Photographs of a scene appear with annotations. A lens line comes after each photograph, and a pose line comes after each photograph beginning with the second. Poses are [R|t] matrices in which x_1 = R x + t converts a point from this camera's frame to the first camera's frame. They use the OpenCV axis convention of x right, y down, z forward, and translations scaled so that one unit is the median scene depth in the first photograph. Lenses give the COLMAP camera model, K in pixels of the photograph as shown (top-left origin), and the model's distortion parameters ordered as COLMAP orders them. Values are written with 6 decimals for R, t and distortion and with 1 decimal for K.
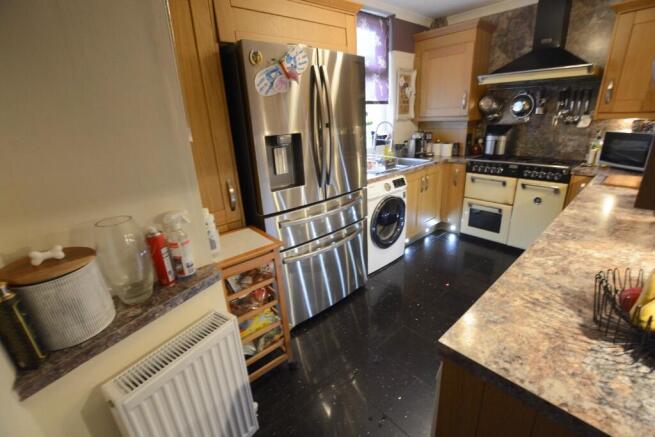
lens RADIAL K [[285.9, 0, 331.6], [0, 285.9, 216.9], [0, 0, 1]] dist [-0.024288, 0.003464]
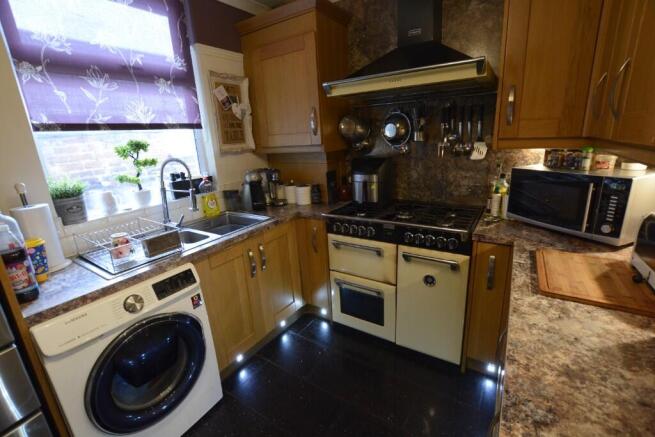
lens RADIAL K [[285.9, 0, 326.1], [0, 285.9, 217.5], [0, 0, 1]] dist [-0.024288, 0.003464]
pose [[0.968312, -0.074443, 0.238389, 0.336108], [0.091921, 0.993768, -0.063047, -0.157042], [-0.232210, 0.082962, 0.969121, 0.396044]]
